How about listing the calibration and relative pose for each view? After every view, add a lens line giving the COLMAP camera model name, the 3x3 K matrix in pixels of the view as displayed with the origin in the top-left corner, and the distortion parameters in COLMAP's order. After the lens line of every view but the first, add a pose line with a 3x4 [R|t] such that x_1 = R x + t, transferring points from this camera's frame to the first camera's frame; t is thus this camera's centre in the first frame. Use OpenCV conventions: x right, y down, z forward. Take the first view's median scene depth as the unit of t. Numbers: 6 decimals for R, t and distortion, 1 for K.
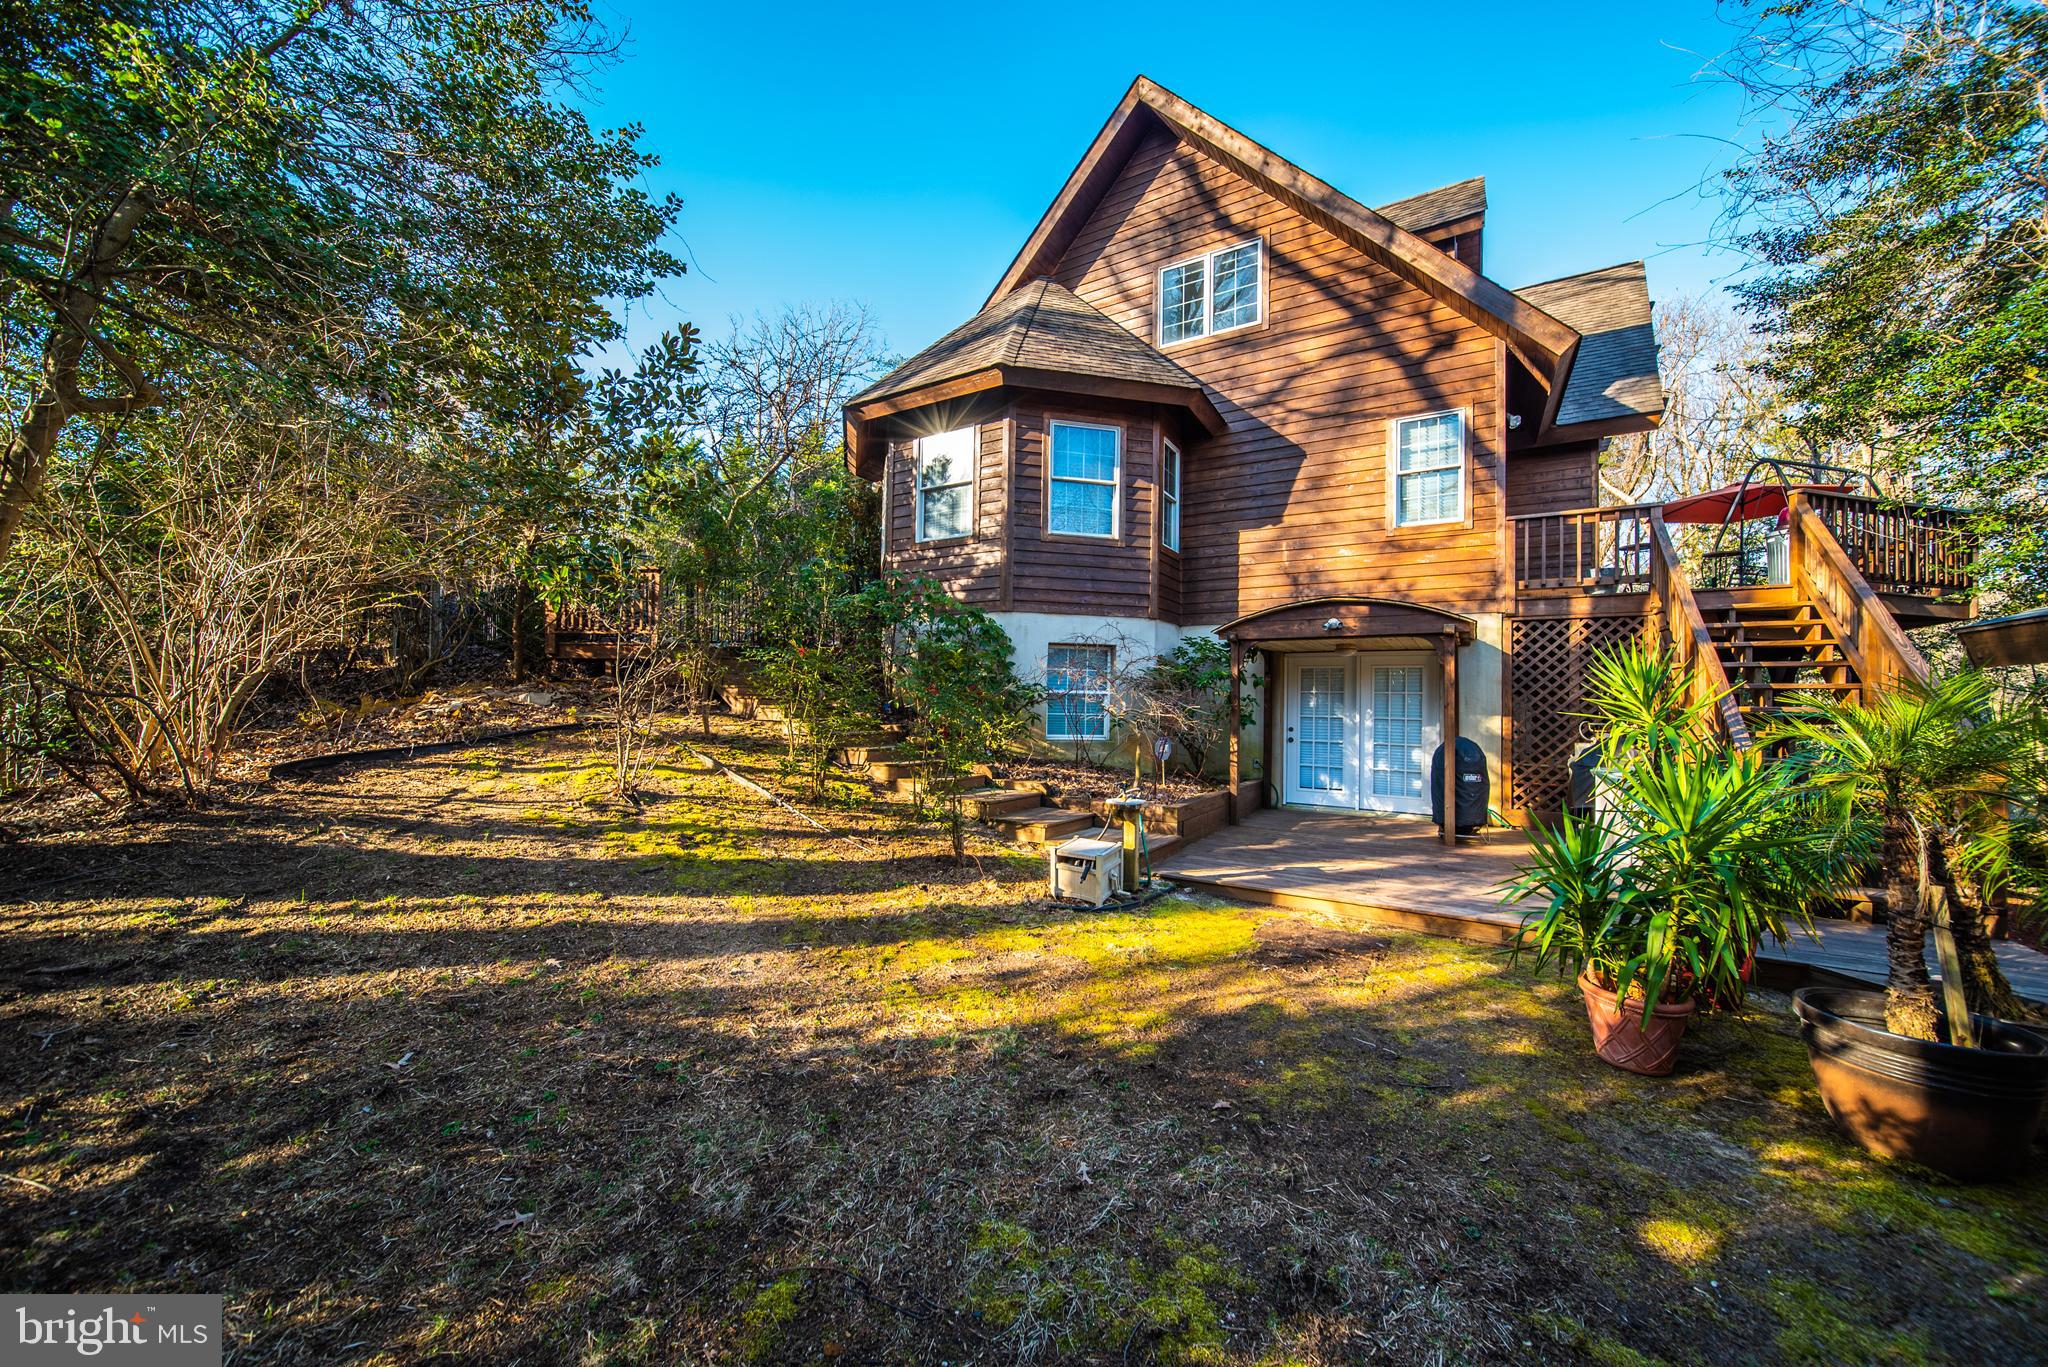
lens RADIAL K [[724.3, 0, 1028.1], [0, 724.3, 684.9], [0, 0, 1]] dist [-0.001790, -0.000469]
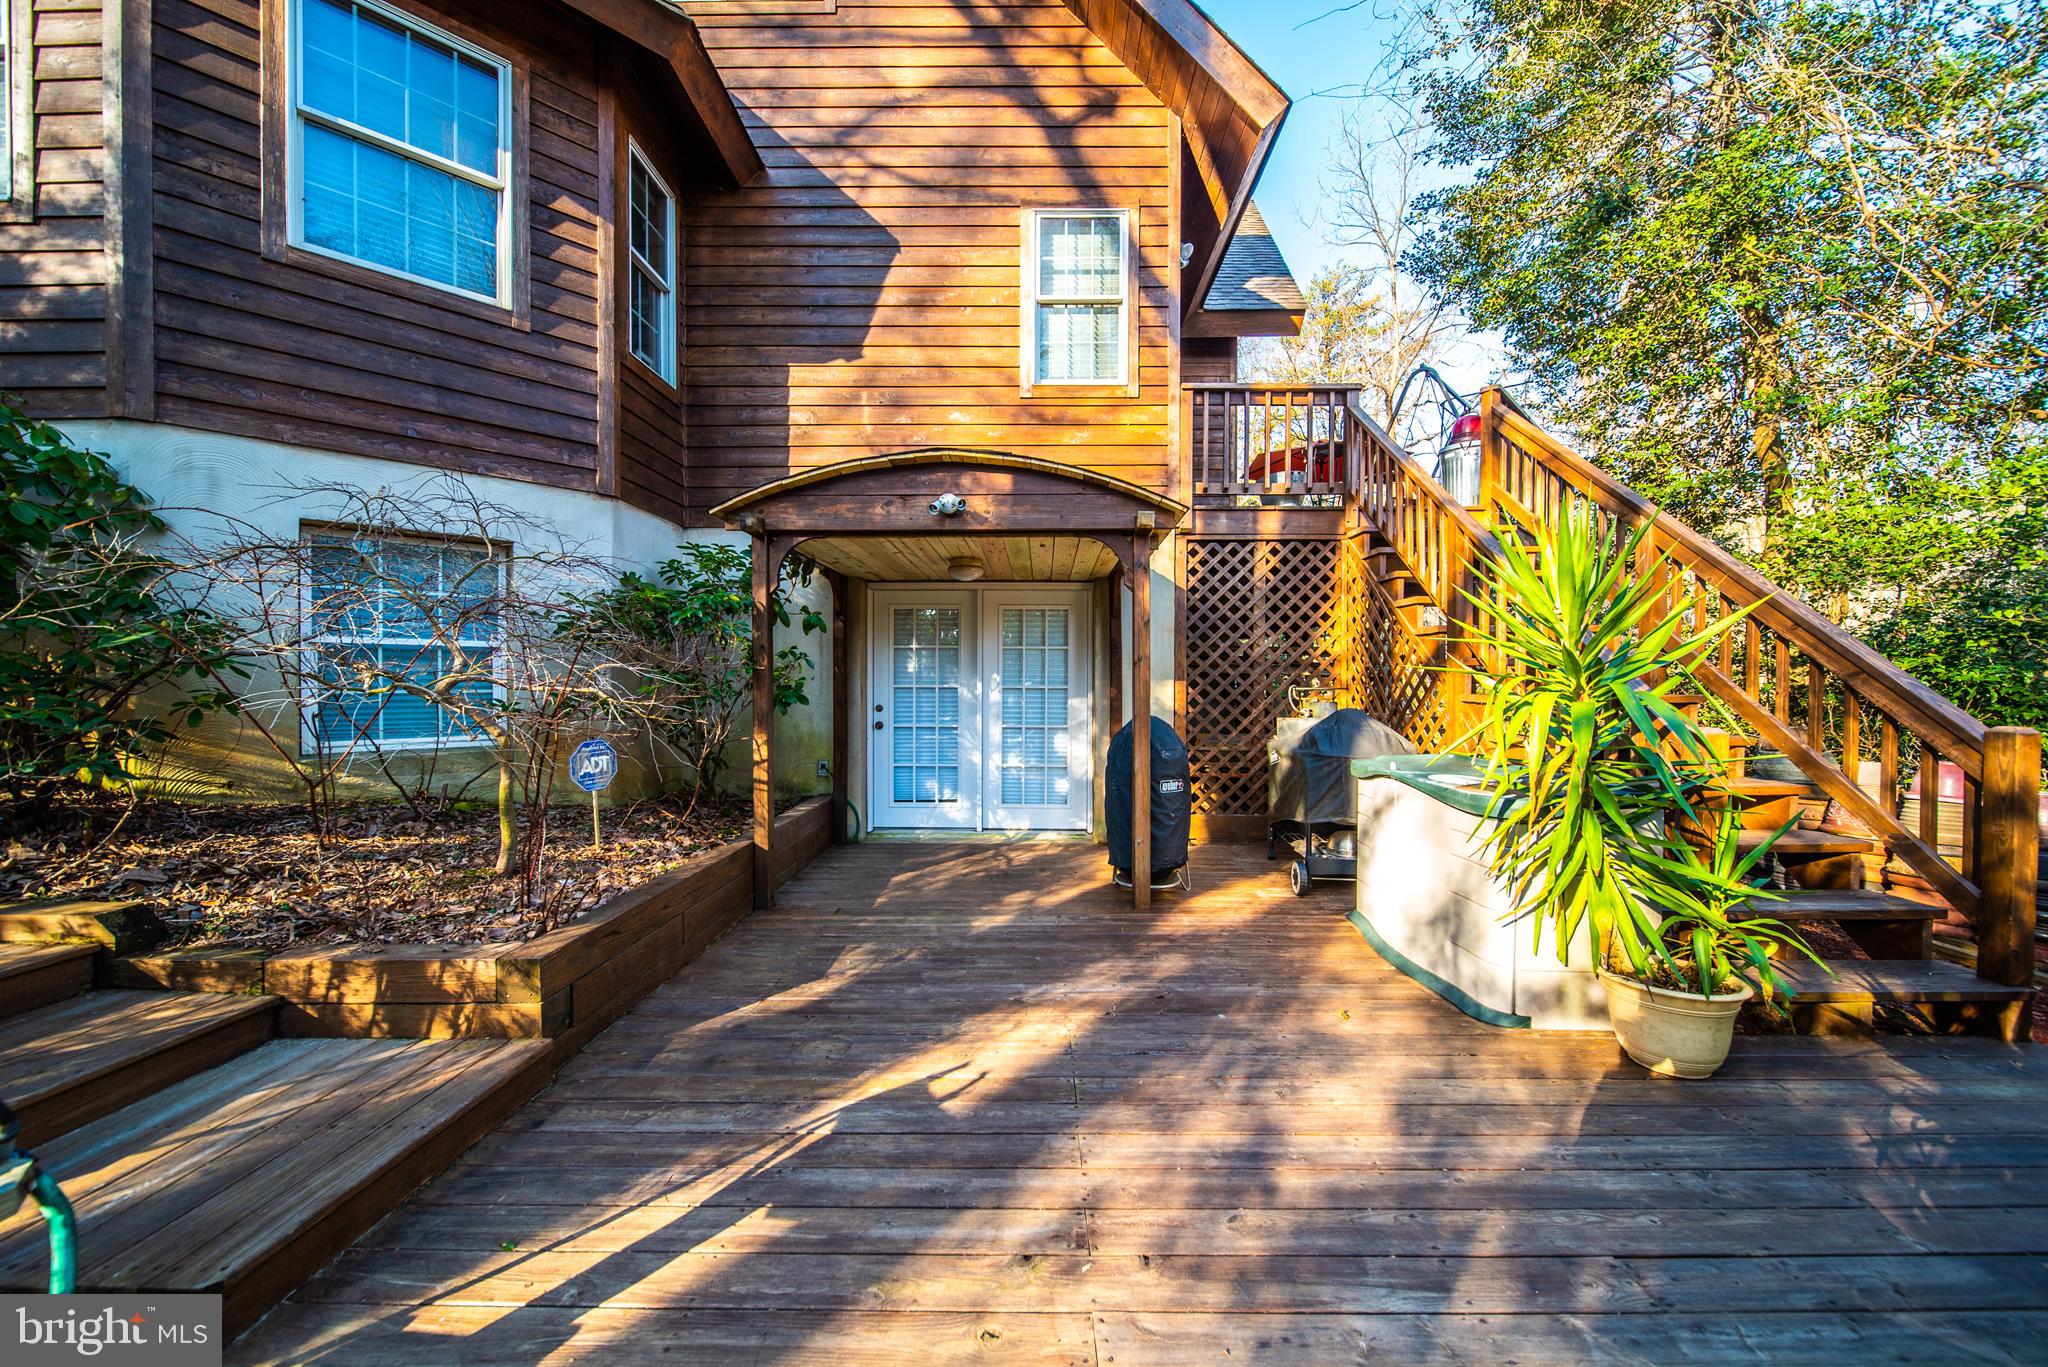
lens RADIAL K [[724.3, 0, 1028.1], [0, 724.3, 684.9], [0, 0, 1]] dist [-0.001790, -0.000469]
pose [[0.862636, -0.019612, 0.505445, 0.179055], [0.000425, 0.999276, 0.038049, 0.020276], [-0.505825, -0.032608, 0.862020, 0.451194]]
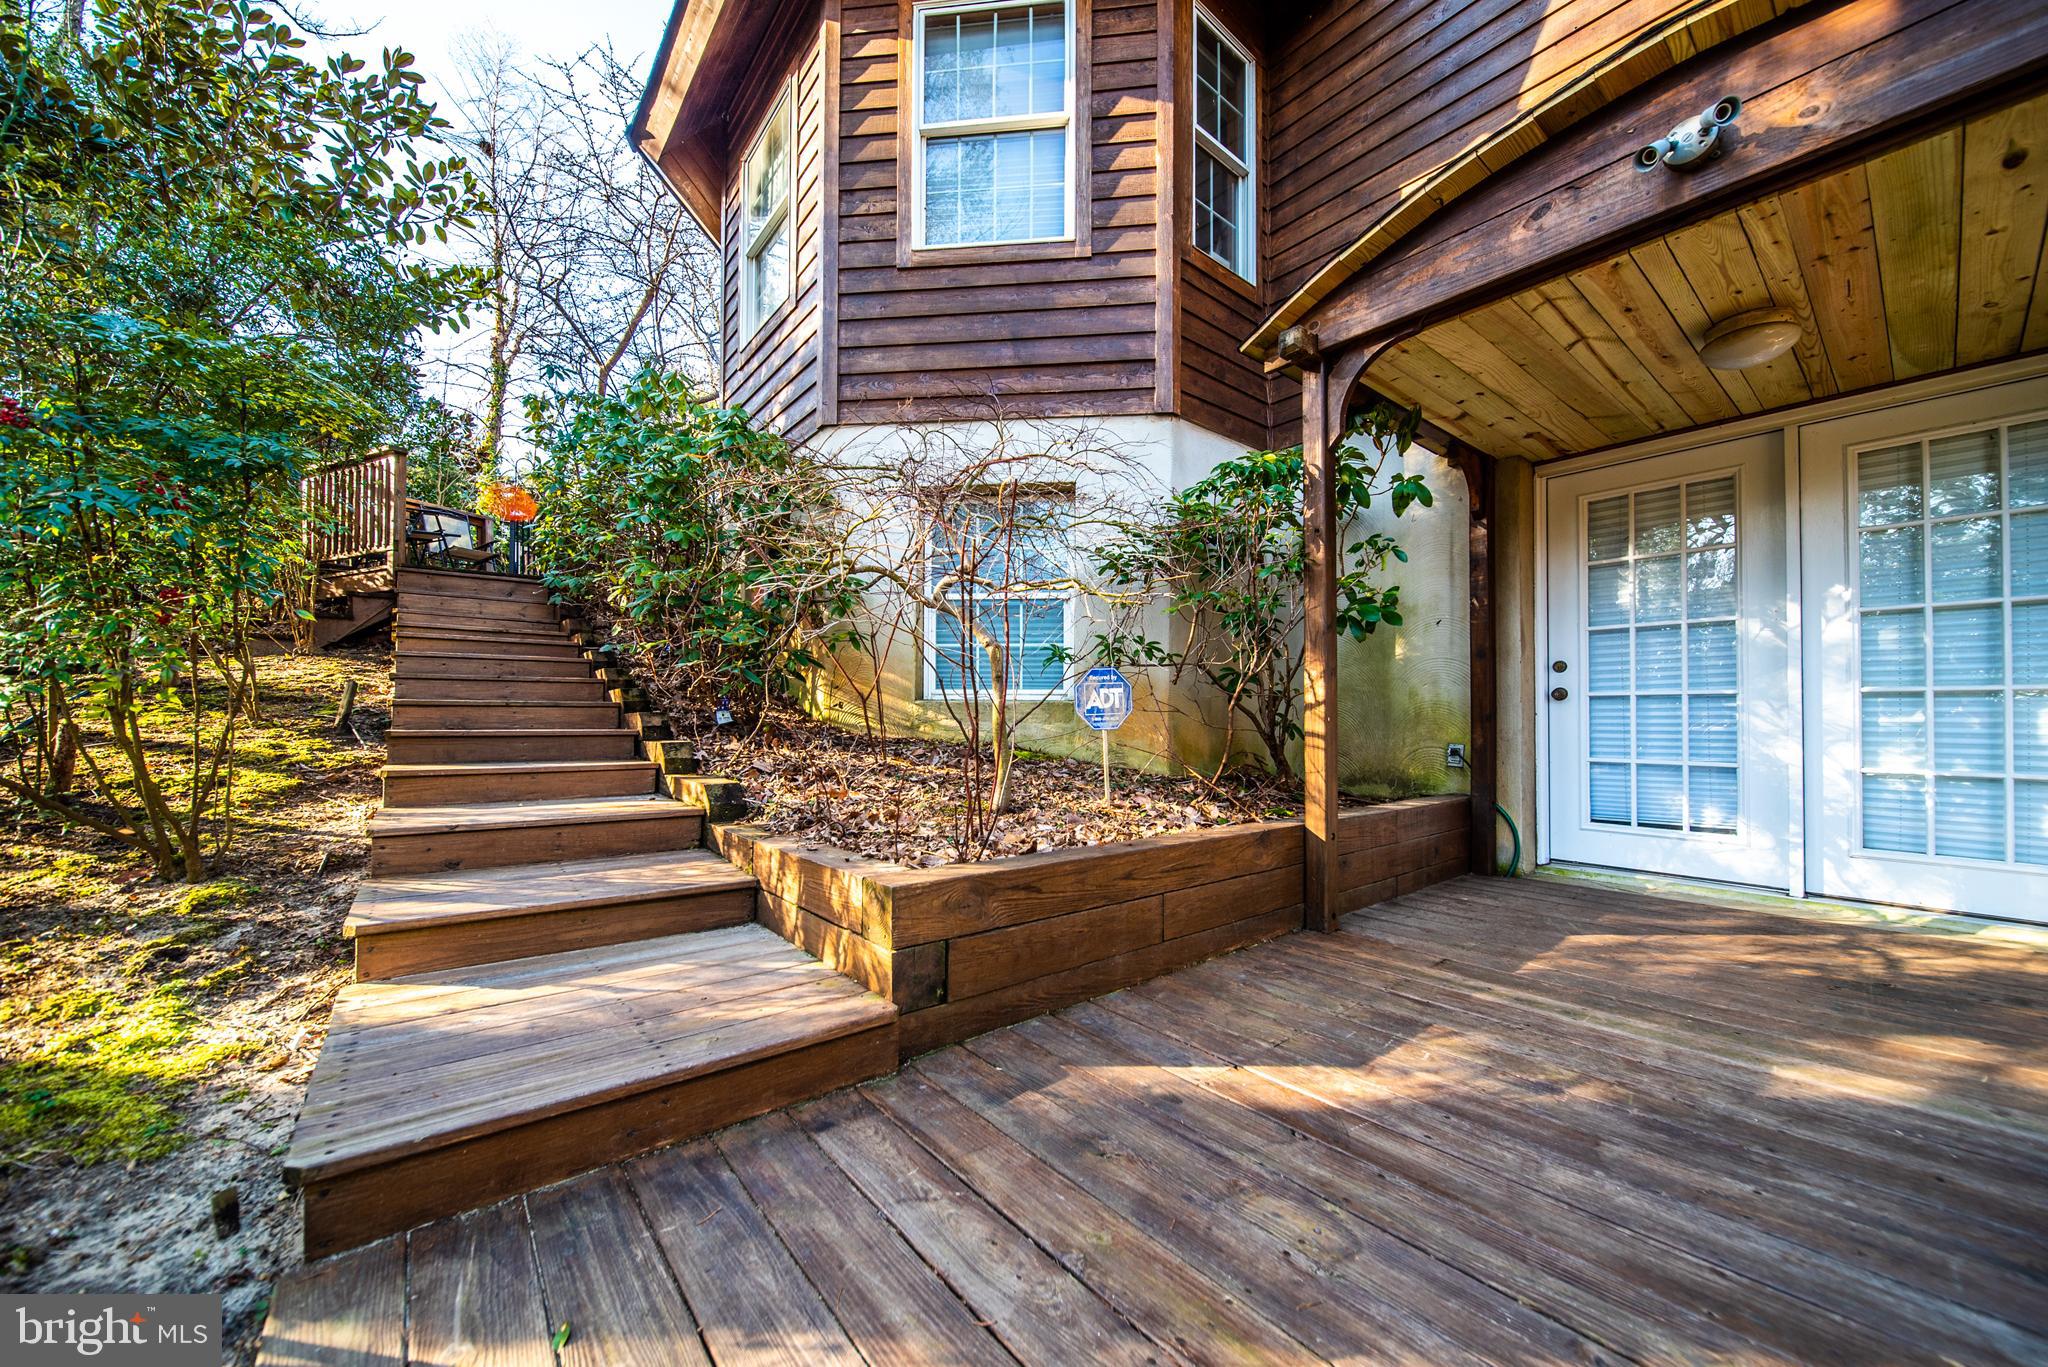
lens RADIAL K [[726.4, 0, 1024.7], [0, 726.4, 711.3], [0, 0, 1]] dist [-0.001735, -0.001530]
pose [[0.938916, -0.018119, -0.343668, 0.253183], [0.021032, 0.999767, 0.004753, 0.084334], [0.343502, -0.011691, 0.939079, 0.602685]]
